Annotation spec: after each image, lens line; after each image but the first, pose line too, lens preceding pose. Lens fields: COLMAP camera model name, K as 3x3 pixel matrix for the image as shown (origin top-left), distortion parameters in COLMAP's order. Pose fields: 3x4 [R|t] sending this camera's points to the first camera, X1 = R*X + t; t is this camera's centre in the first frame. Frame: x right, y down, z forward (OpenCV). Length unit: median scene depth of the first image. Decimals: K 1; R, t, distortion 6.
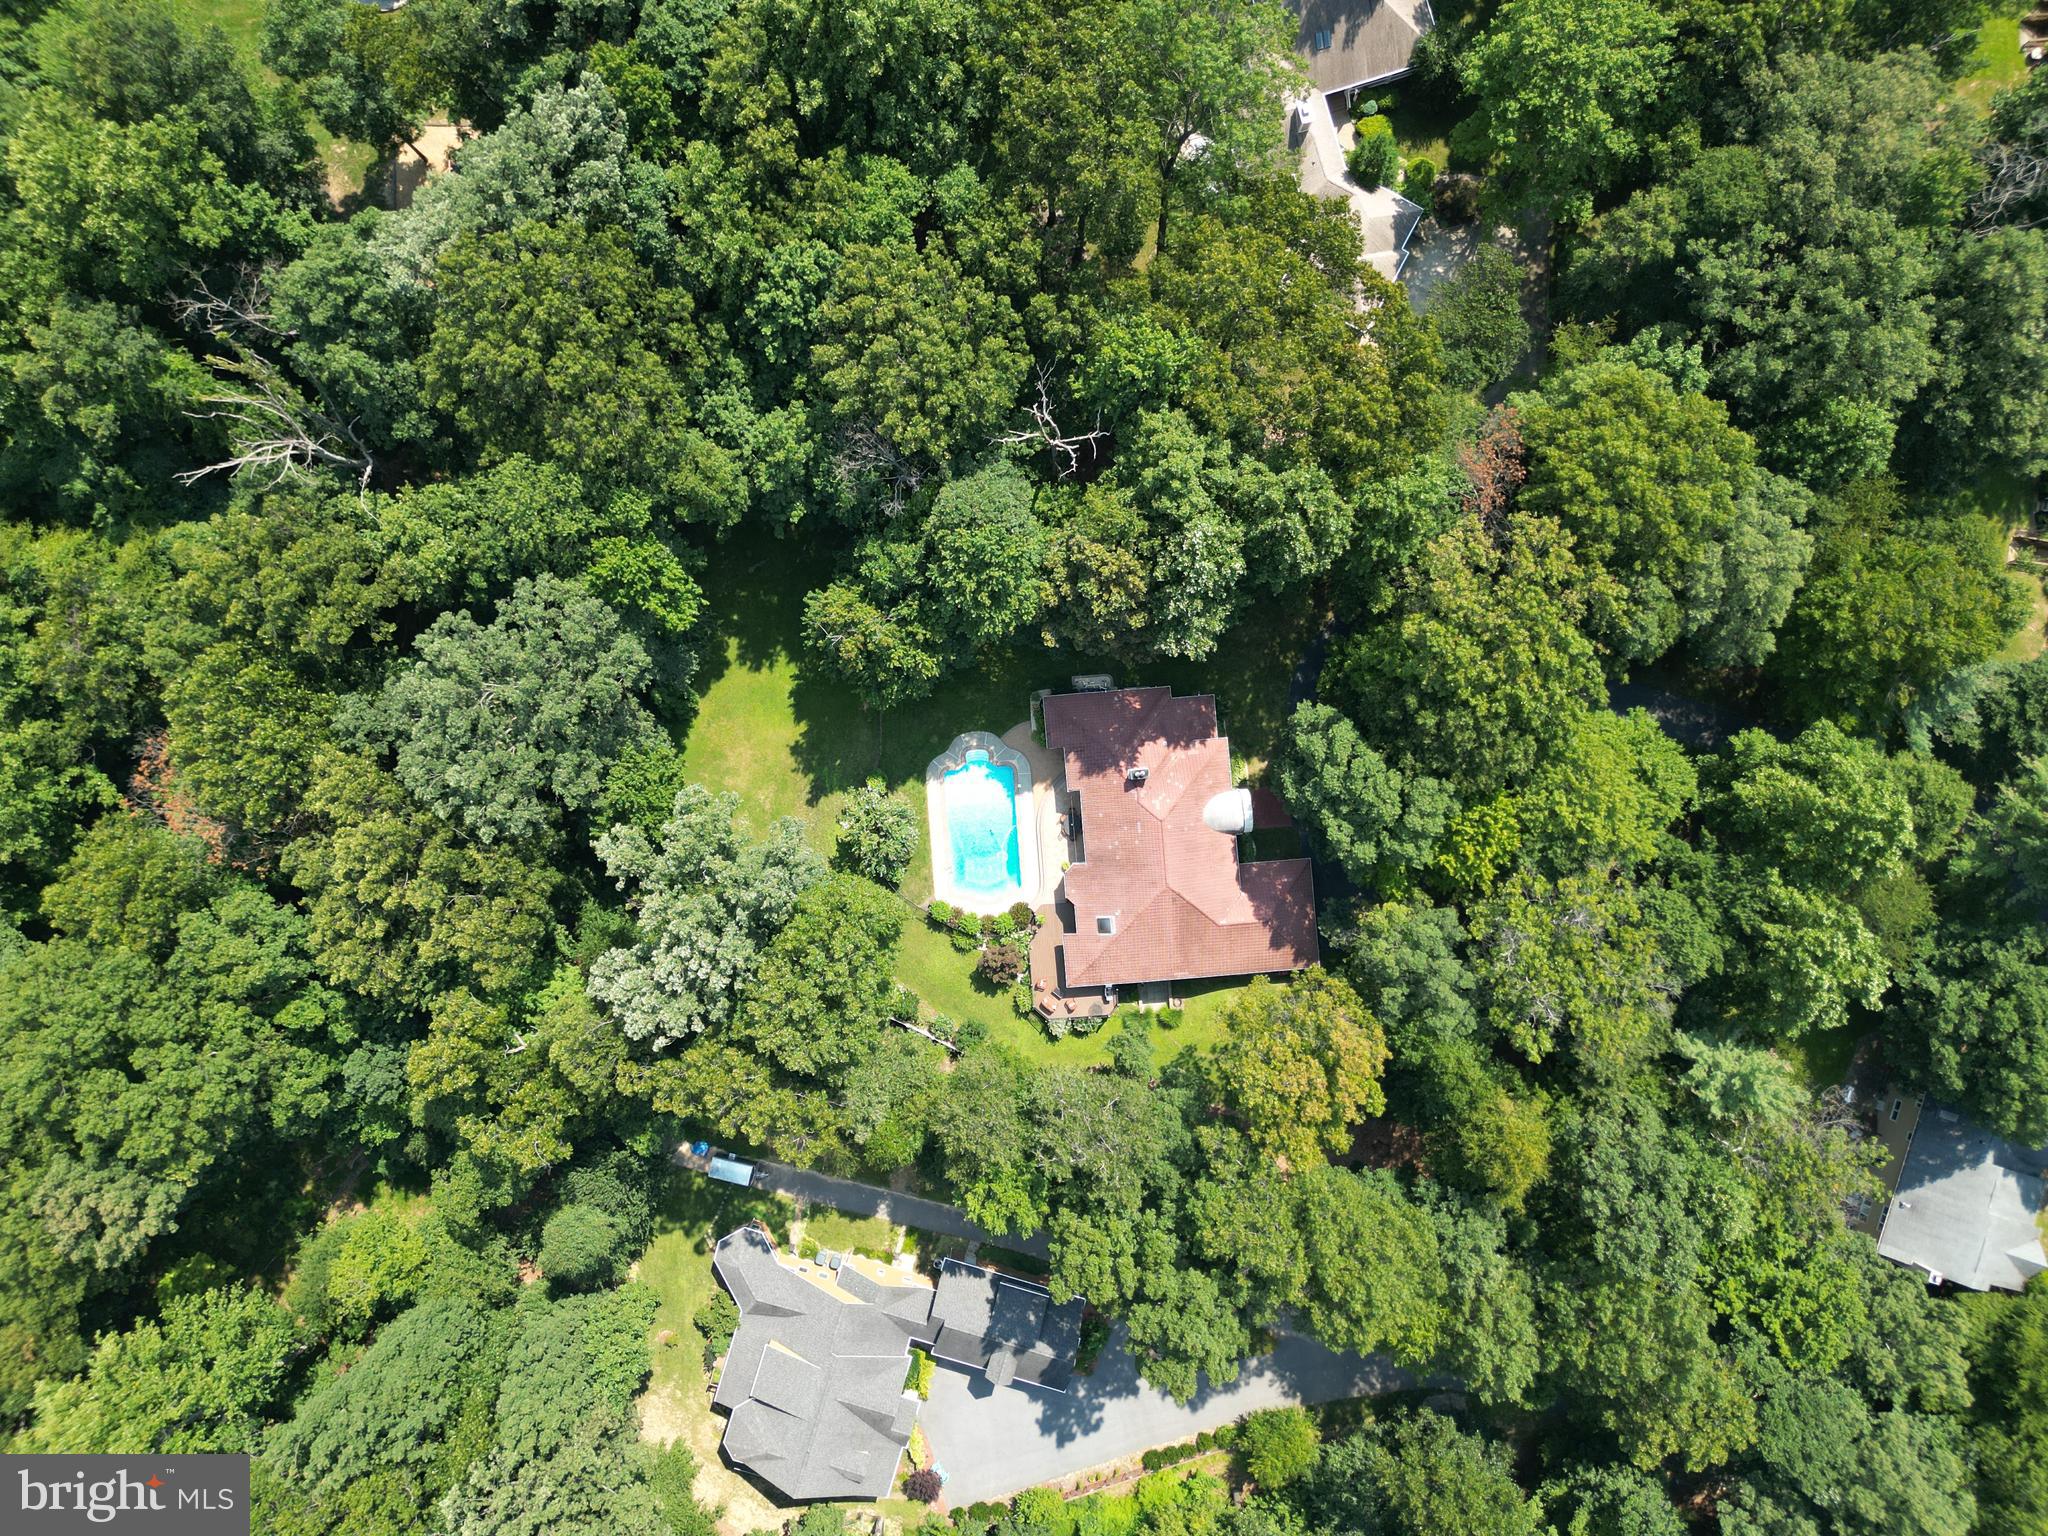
lens RADIAL K [[1462.2, 0, 1006.1], [0, 1462.2, 741.3], [0, 0, 1]] dist [0.056408, -0.044774]
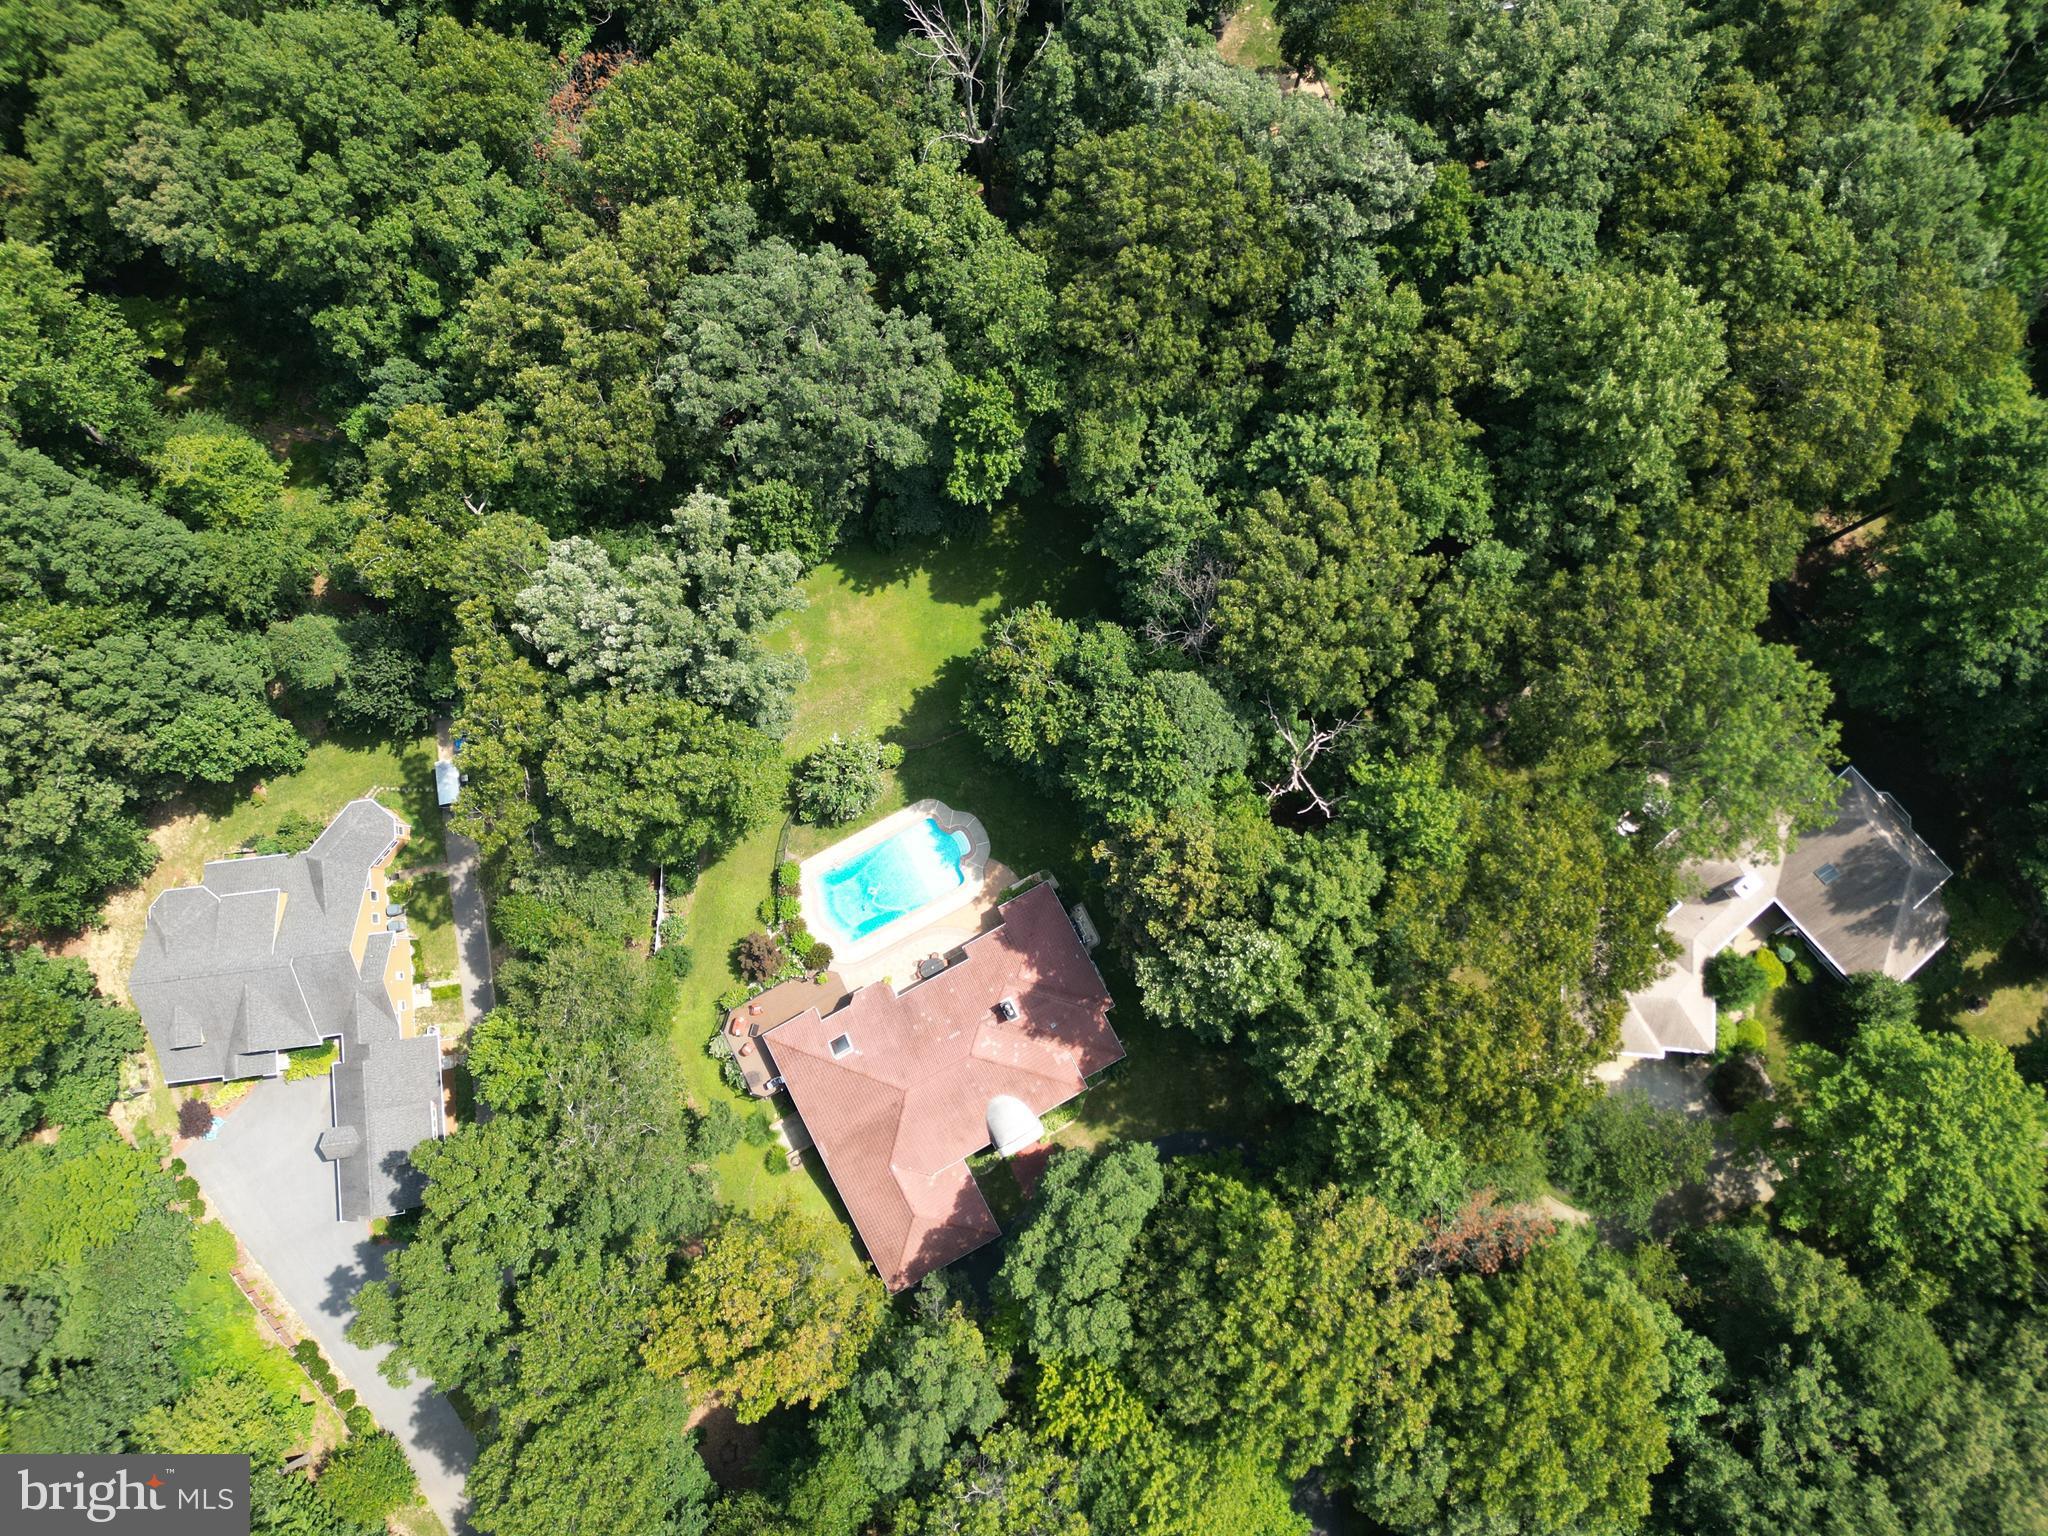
lens RADIAL K [[1462.2, 0, 1035.1], [0, 1462.2, 735.1], [0, 0, 1]] dist [0.056408, -0.044774]
pose [[0.400022, 0.905763, -0.139916, 0.080037], [-0.916440, 0.397125, -0.049284, -0.018102], [0.010925, 0.147939, 0.988936, 0.092271]]
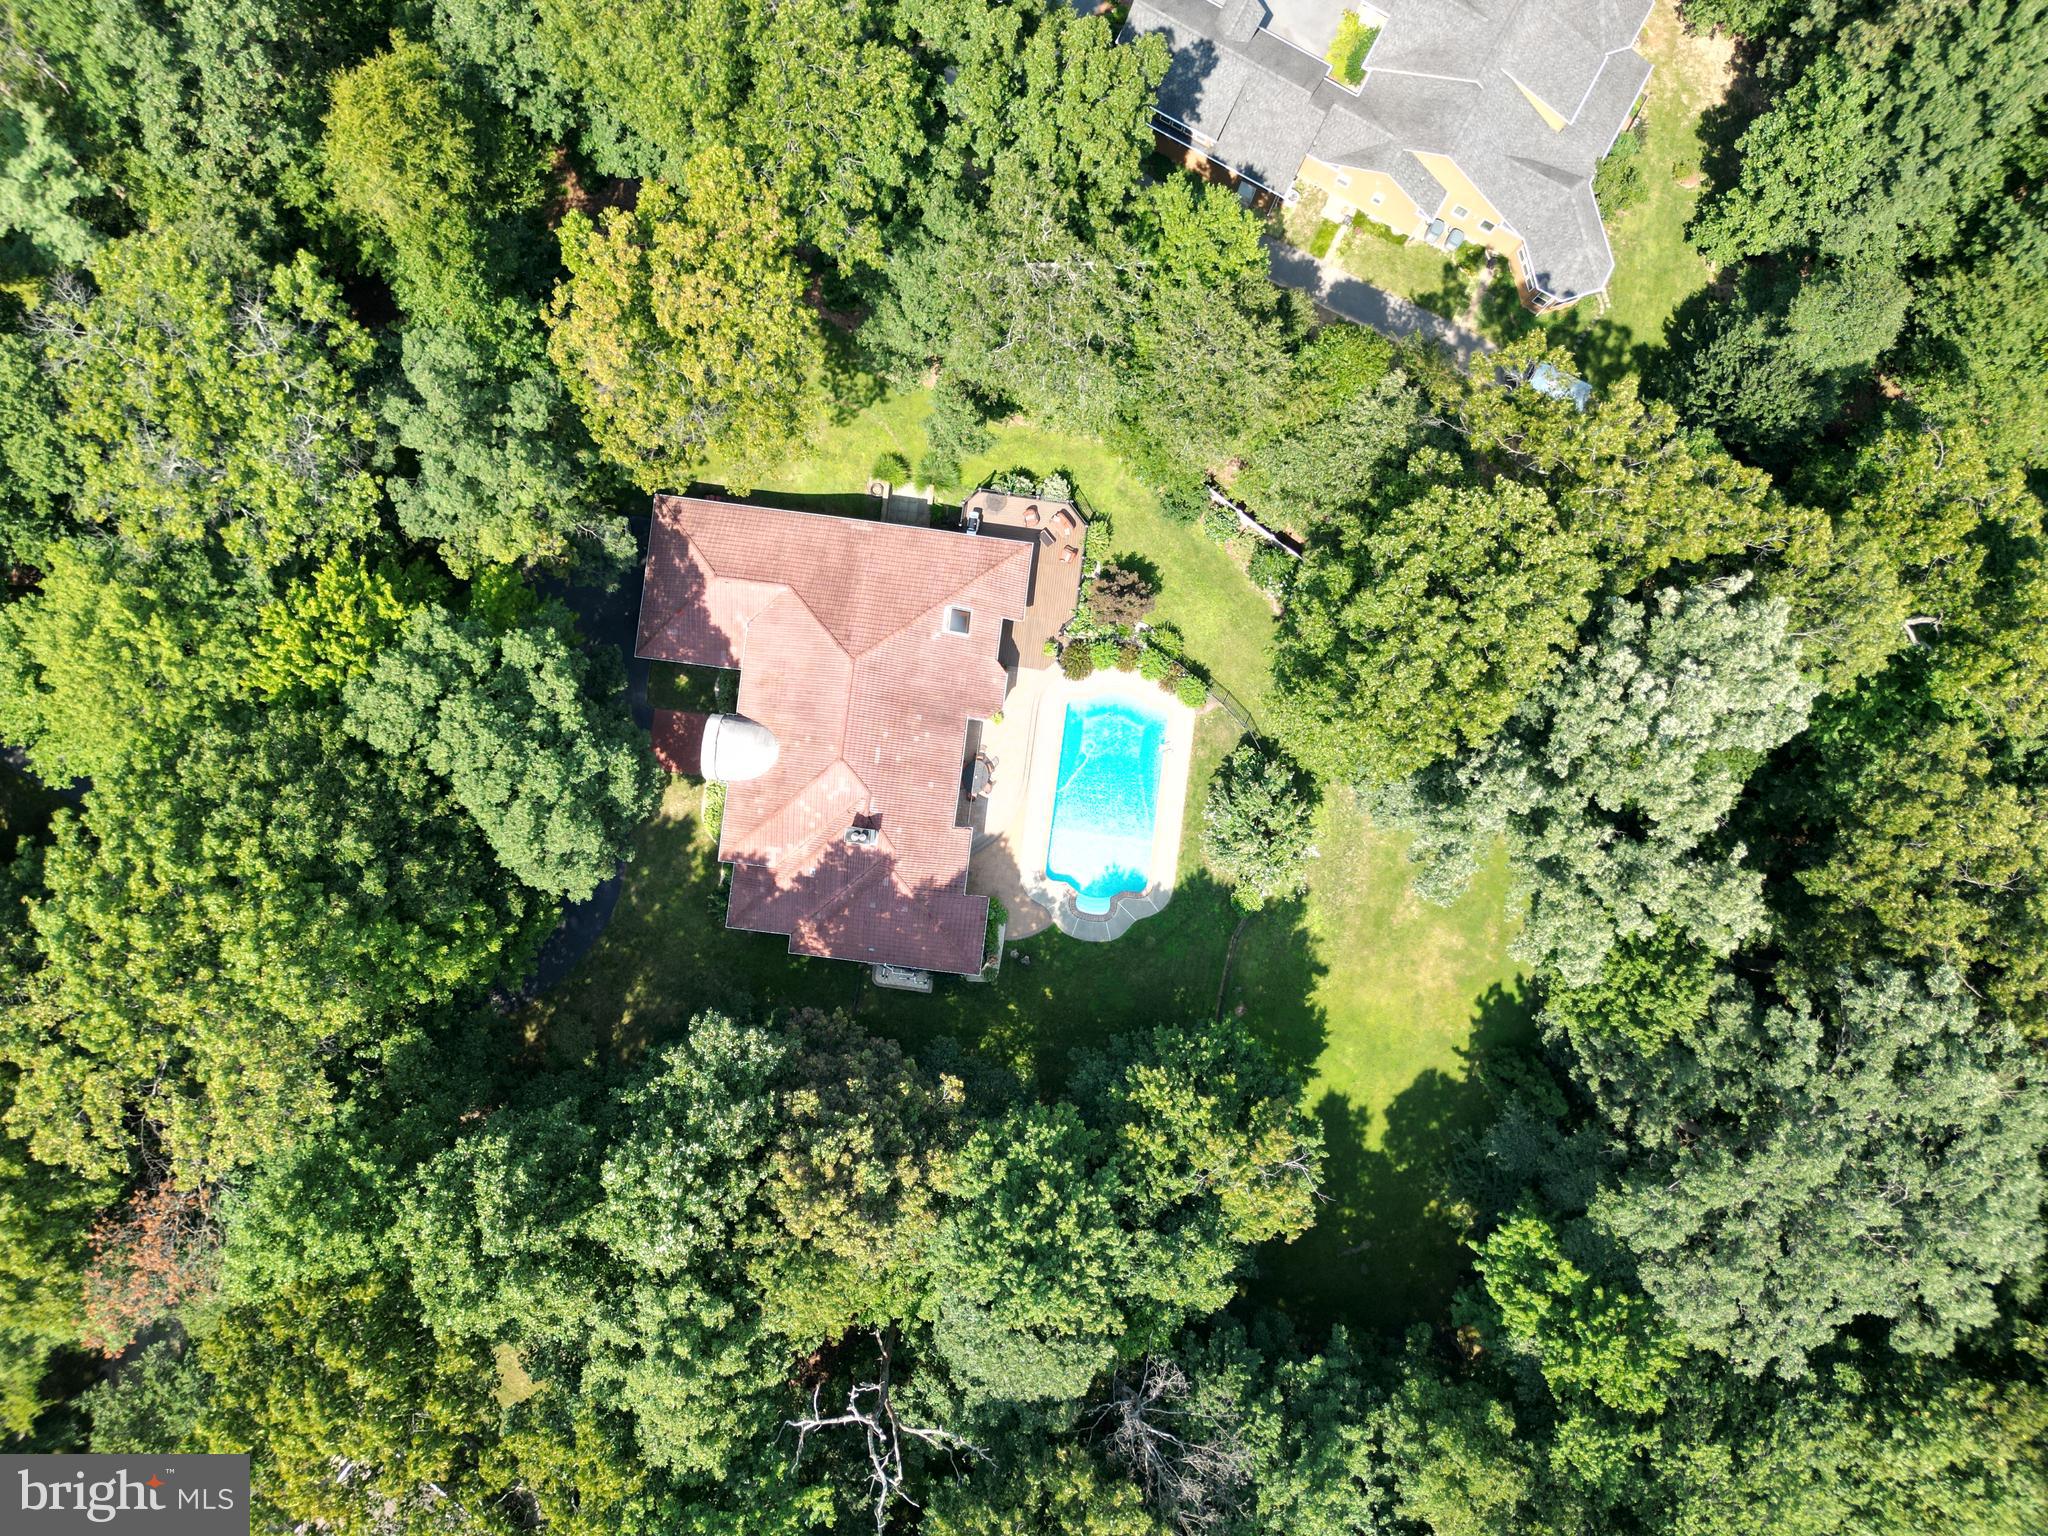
lens RADIAL K [[1462.2, 0, 1059.0], [0, 1462.2, 767.9], [0, 0, 1]] dist [0.056408, -0.044774]
pose [[-0.978797, -0.202738, -0.029225, 0.033506], [0.201328, -0.978486, 0.045079, 0.046700], [-0.037735, 0.038240, 0.998556, 0.396888]]
